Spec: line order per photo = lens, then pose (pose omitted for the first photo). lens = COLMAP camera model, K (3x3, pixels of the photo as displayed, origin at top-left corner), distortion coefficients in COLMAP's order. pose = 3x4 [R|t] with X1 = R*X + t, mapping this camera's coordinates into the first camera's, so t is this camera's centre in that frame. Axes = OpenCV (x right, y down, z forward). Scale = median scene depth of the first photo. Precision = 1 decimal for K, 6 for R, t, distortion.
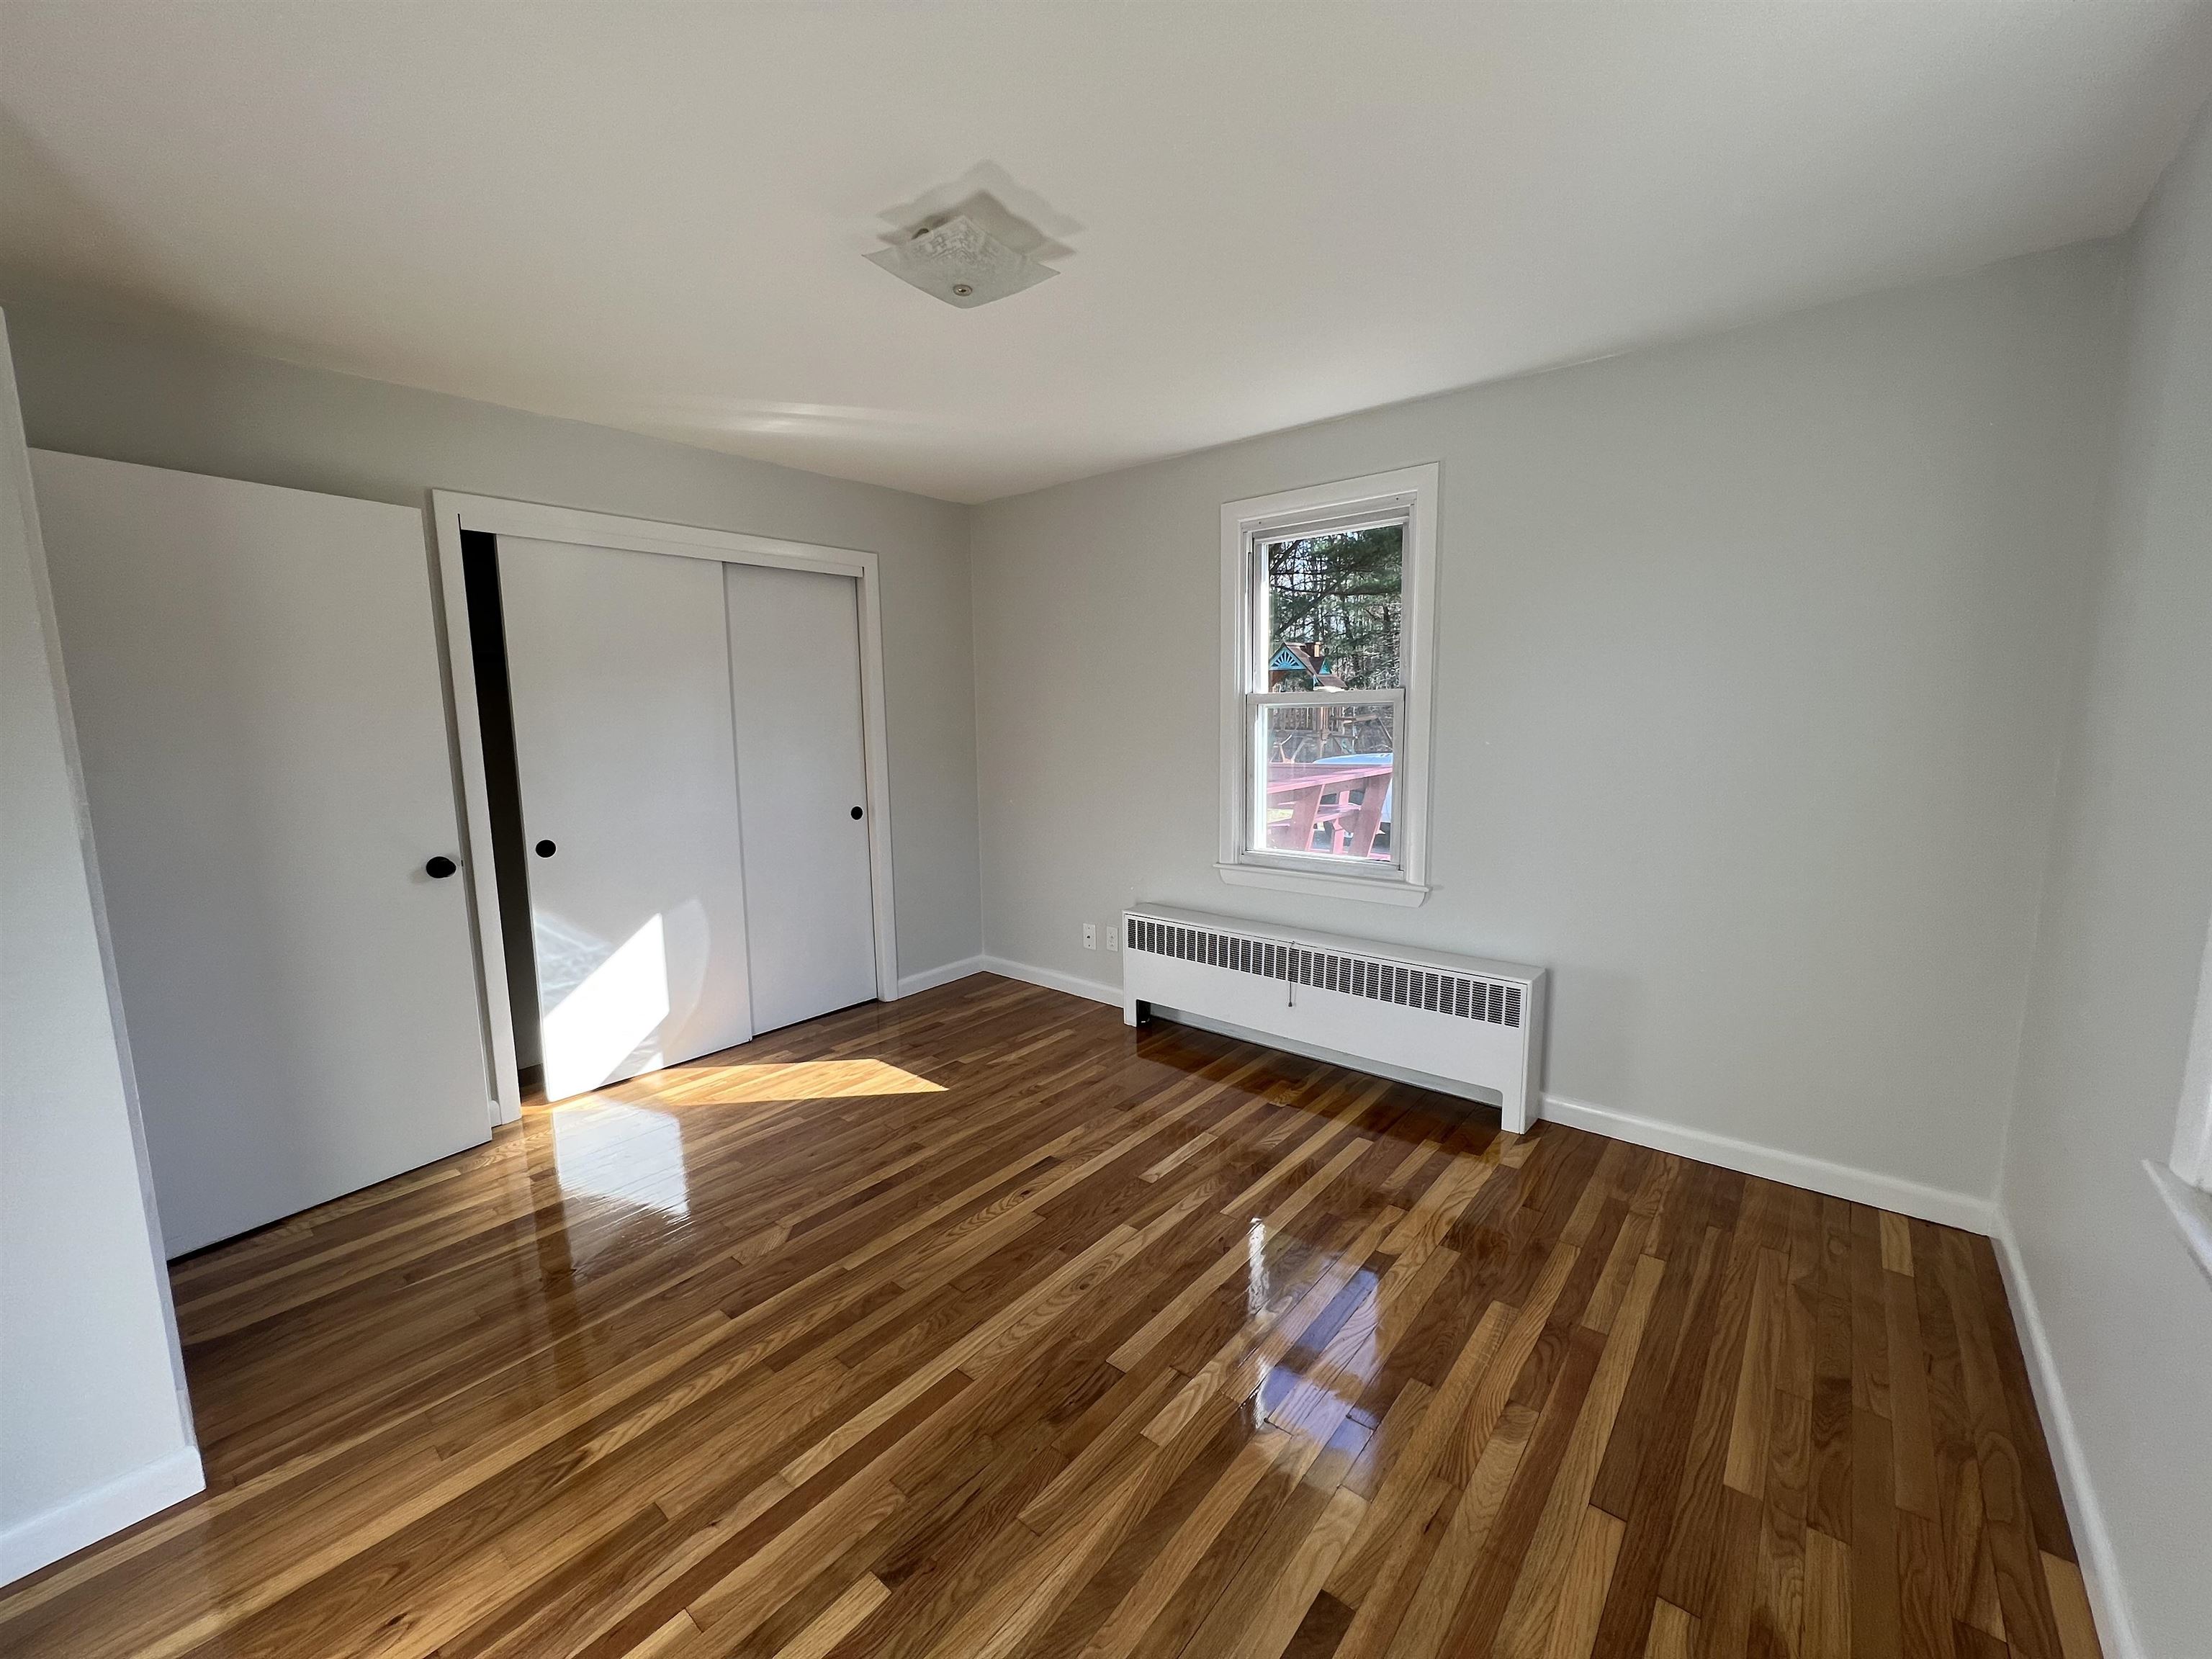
lens RADIAL K [[886.1, 0, 1103.4], [0, 886.1, 829.0], [0, 0, 1]] dist [0.001956, -0.000073]
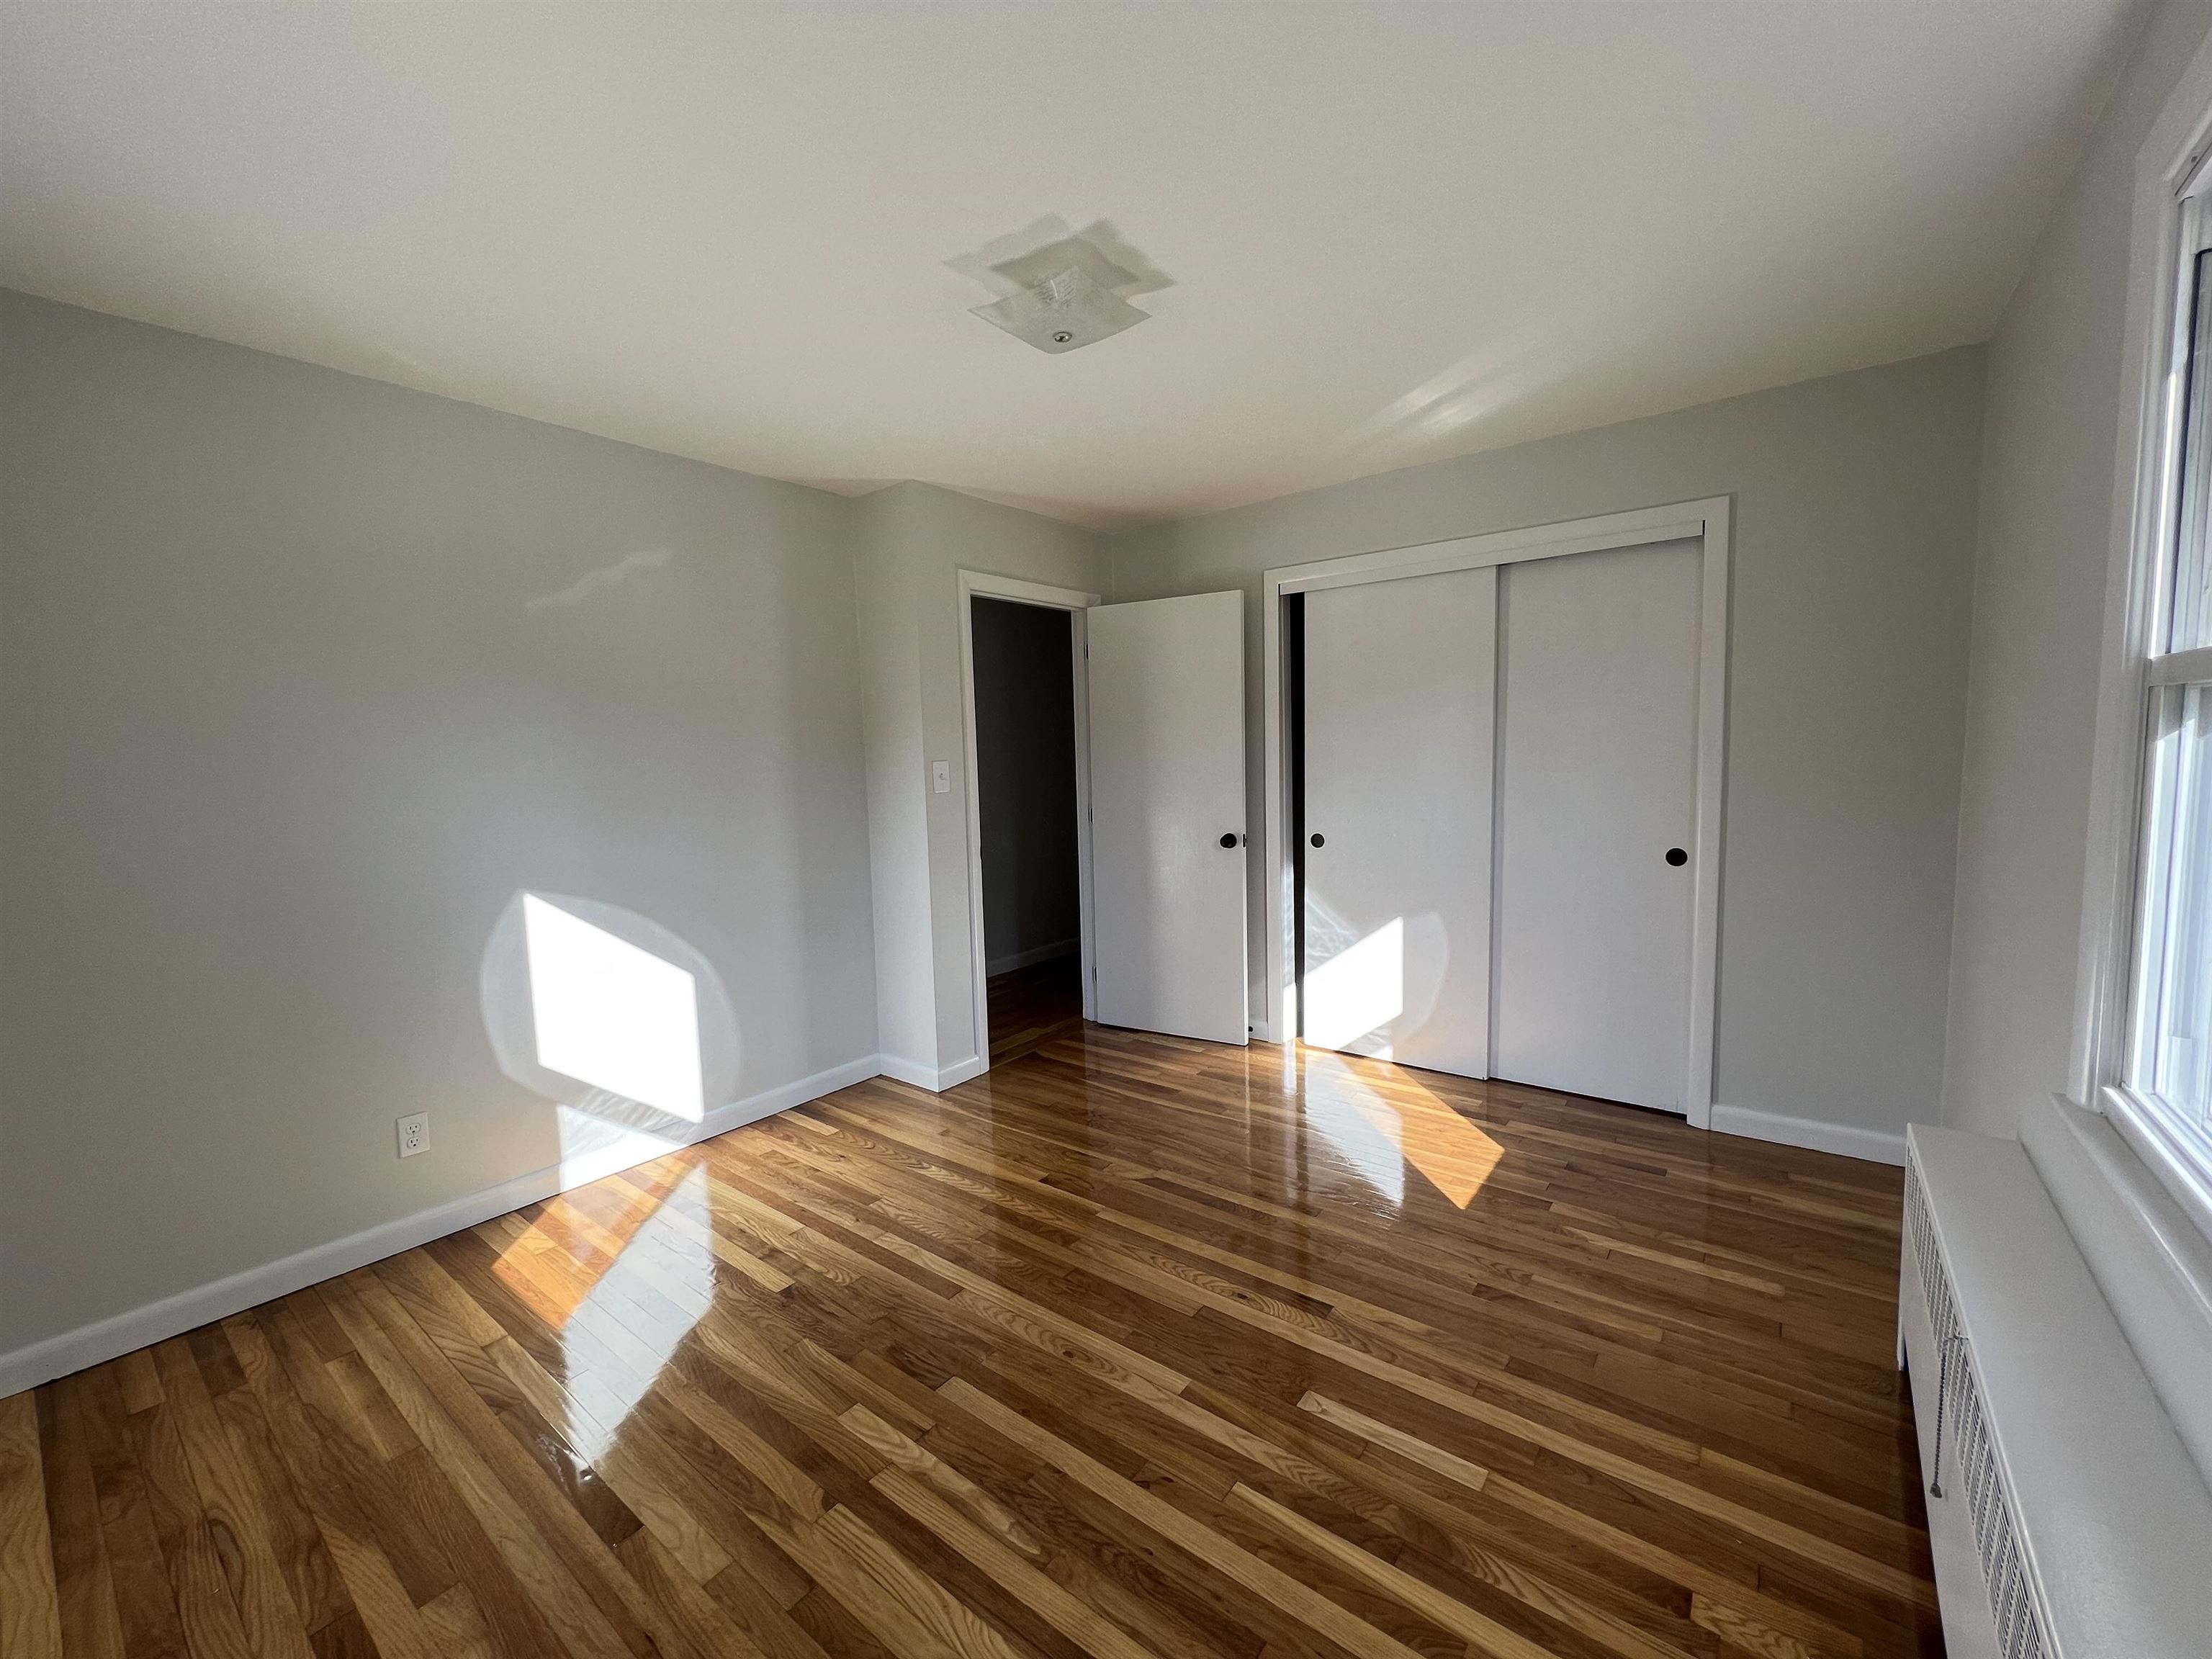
lens RADIAL K [[886.1, 0, 1103.4], [0, 886.1, 829.0], [0, 0, 1]] dist [0.001956, -0.000073]
pose [[0.037437, 0.103365, -0.993939, 0.675749], [-0.106992, 0.989333, 0.098856, -0.097572], [0.993555, 0.102643, 0.048097, 0.749681]]
